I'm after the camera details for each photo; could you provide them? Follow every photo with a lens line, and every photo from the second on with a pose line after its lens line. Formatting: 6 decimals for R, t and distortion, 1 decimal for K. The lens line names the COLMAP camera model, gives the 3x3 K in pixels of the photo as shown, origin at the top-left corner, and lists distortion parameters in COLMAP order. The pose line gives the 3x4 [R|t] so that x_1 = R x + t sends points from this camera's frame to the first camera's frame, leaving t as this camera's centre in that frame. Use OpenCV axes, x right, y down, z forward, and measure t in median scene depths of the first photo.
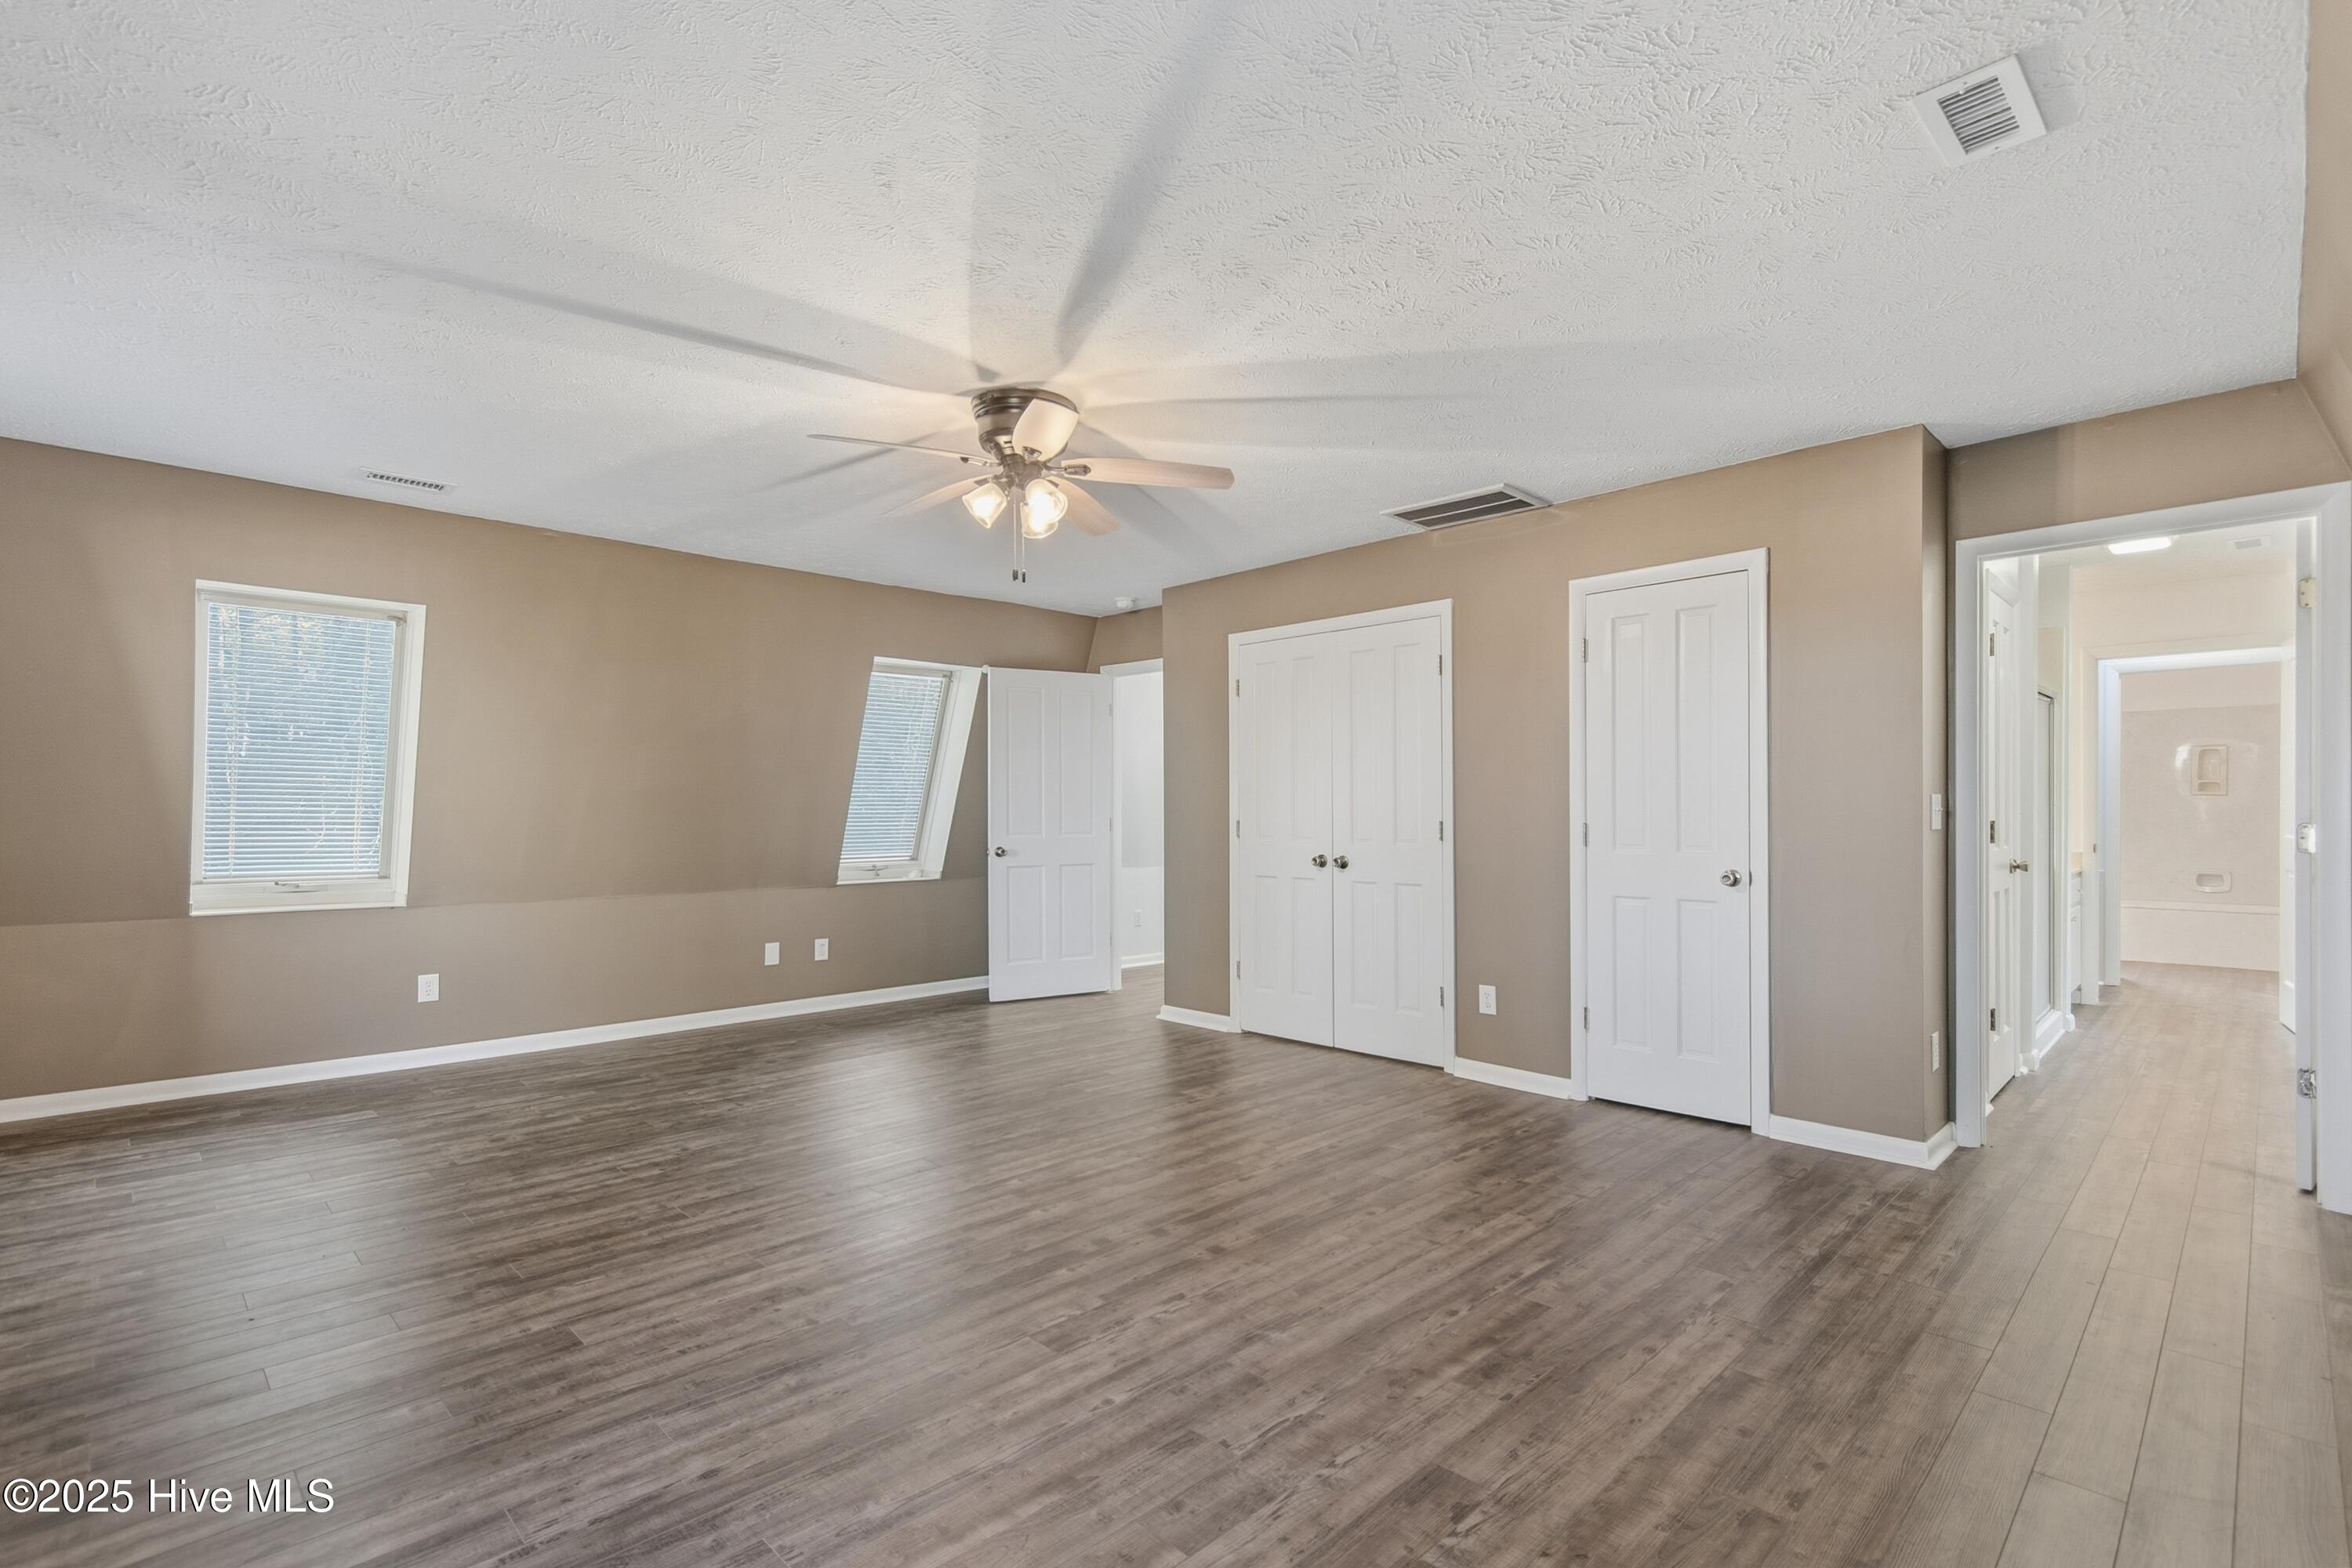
lens RADIAL K [[1079.1, 0, 1168.8], [0, 1079.1, 813.2], [0, 0, 1]] dist [0.001291, -0.000346]
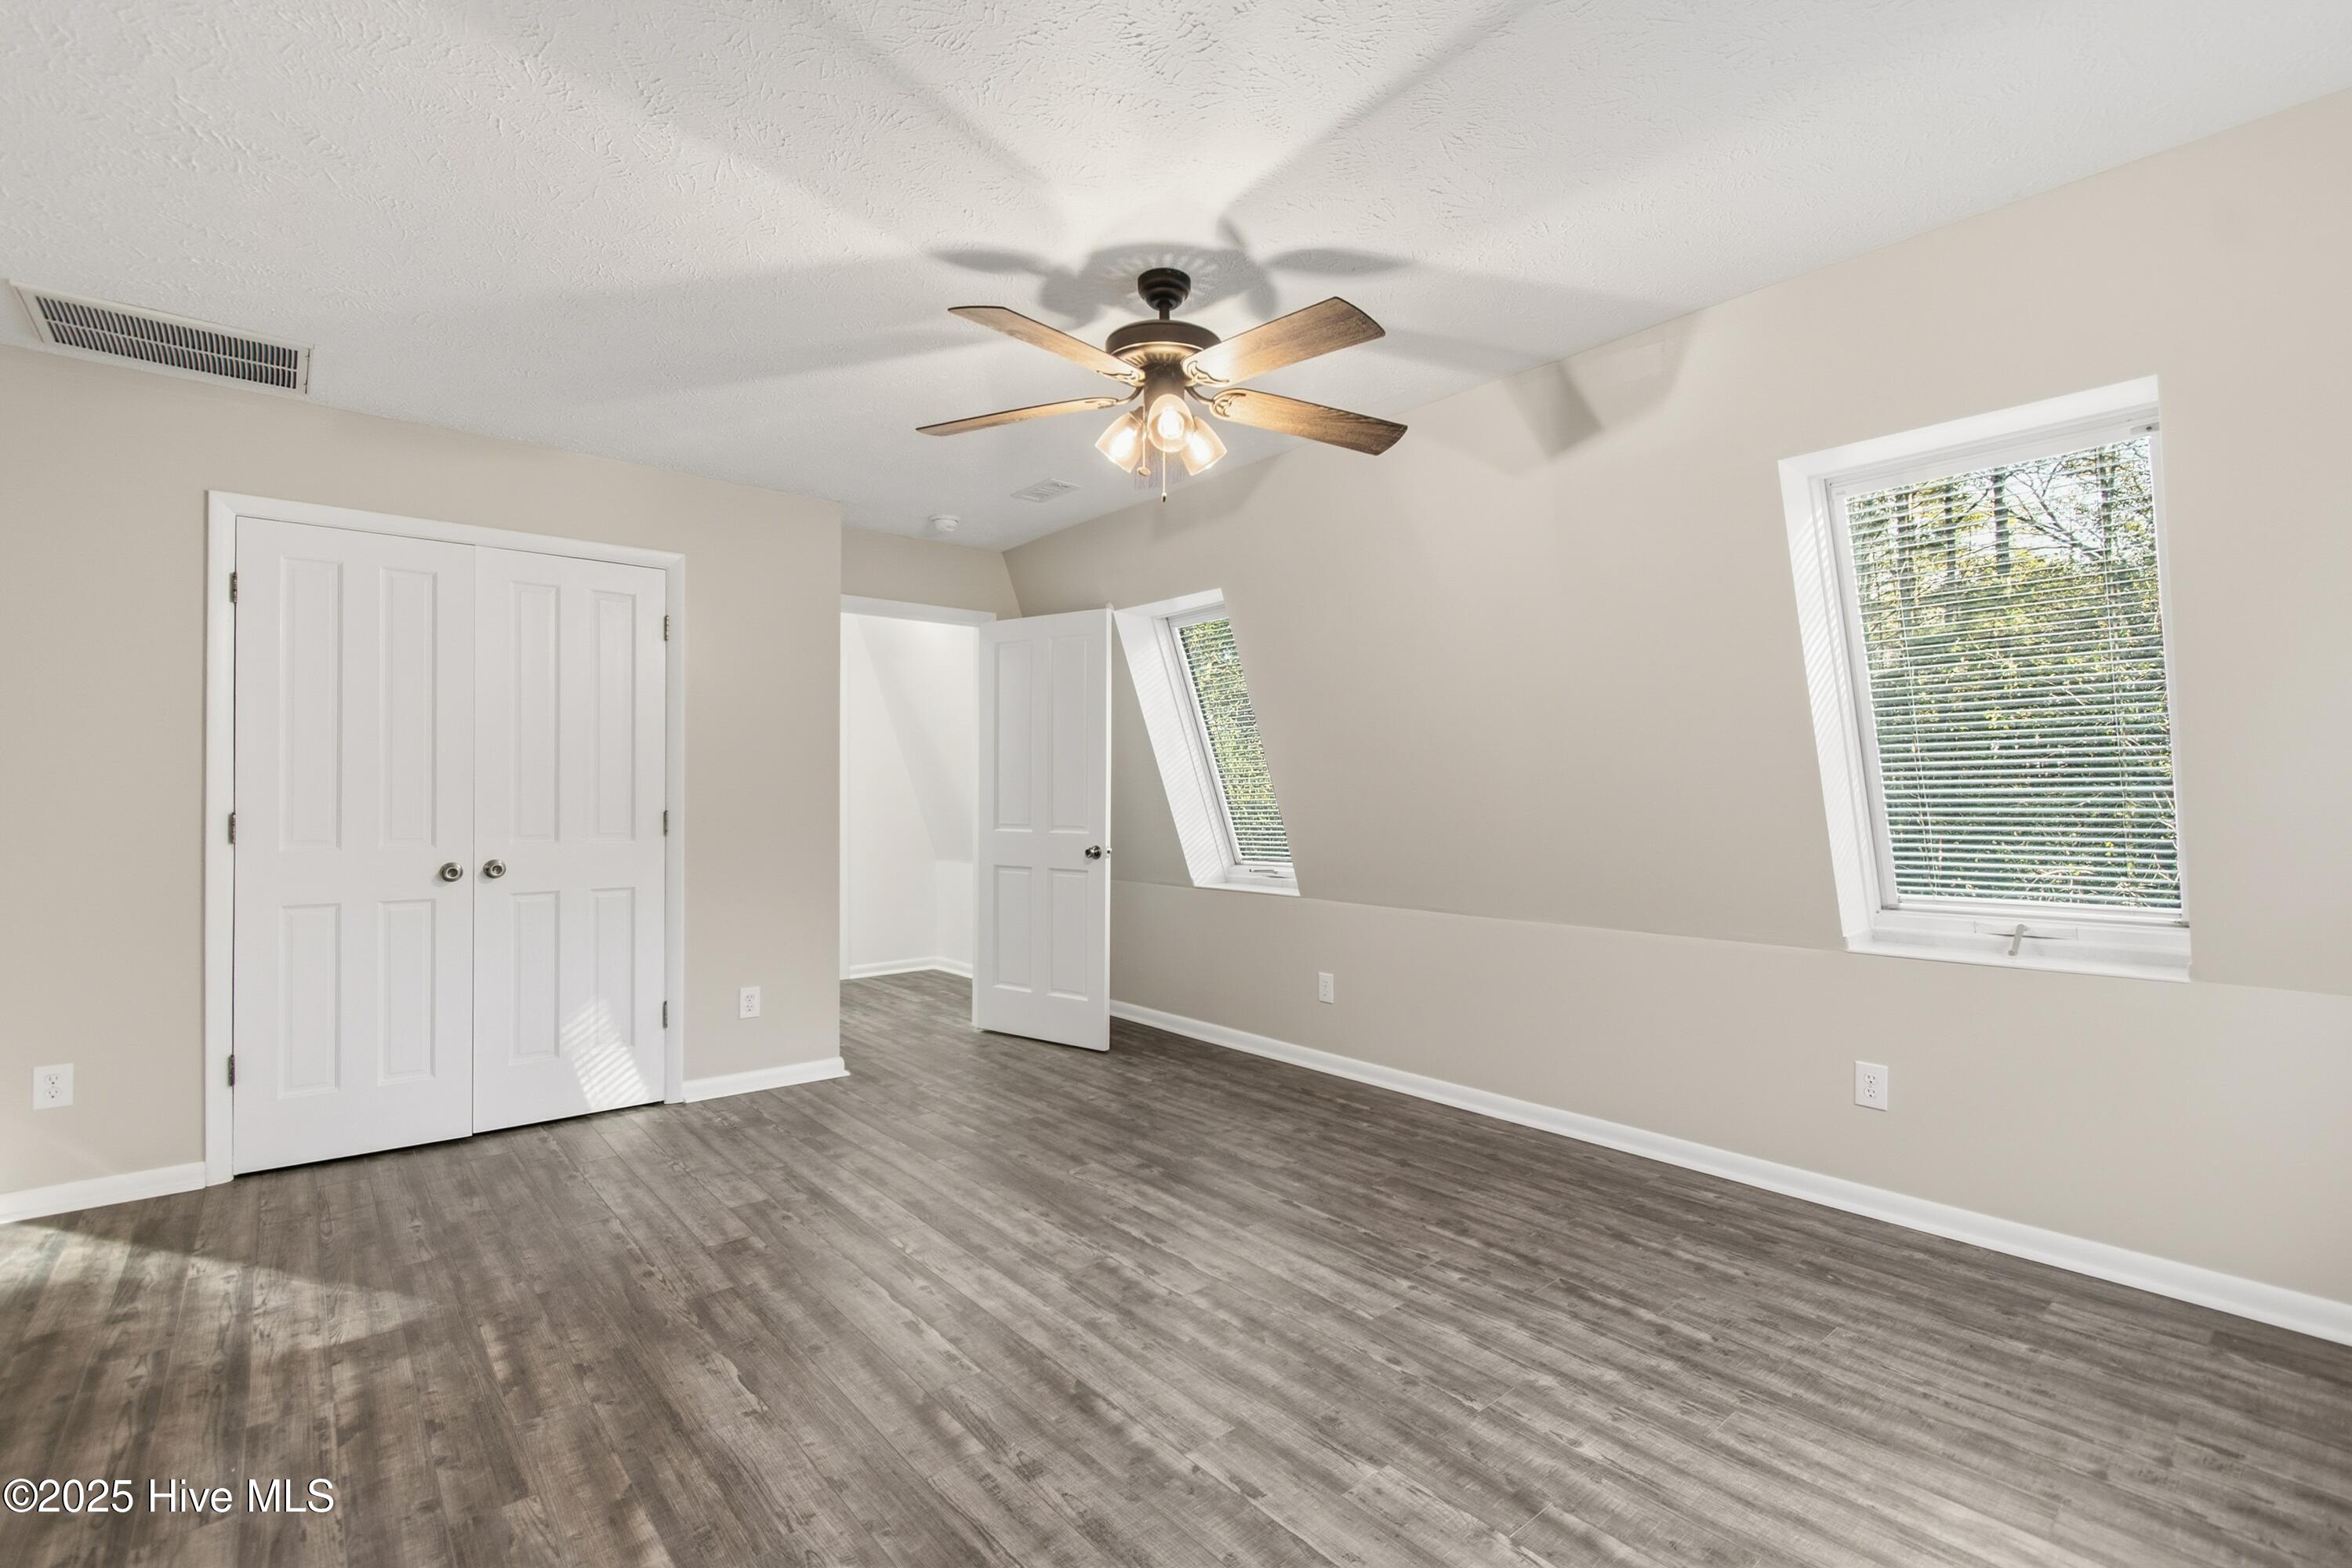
lens RADIAL K [[1106.8, 0, 1176.0], [0, 1106.8, 784.0], [0, 0, 1]] dist [0.027169, -0.000002]
pose [[0.089352, 0.006290, 0.995980, -0.547872], [-0.009166, 0.999943, -0.005492, -0.012931], [-0.995958, -0.008639, 0.089405, 0.473480]]
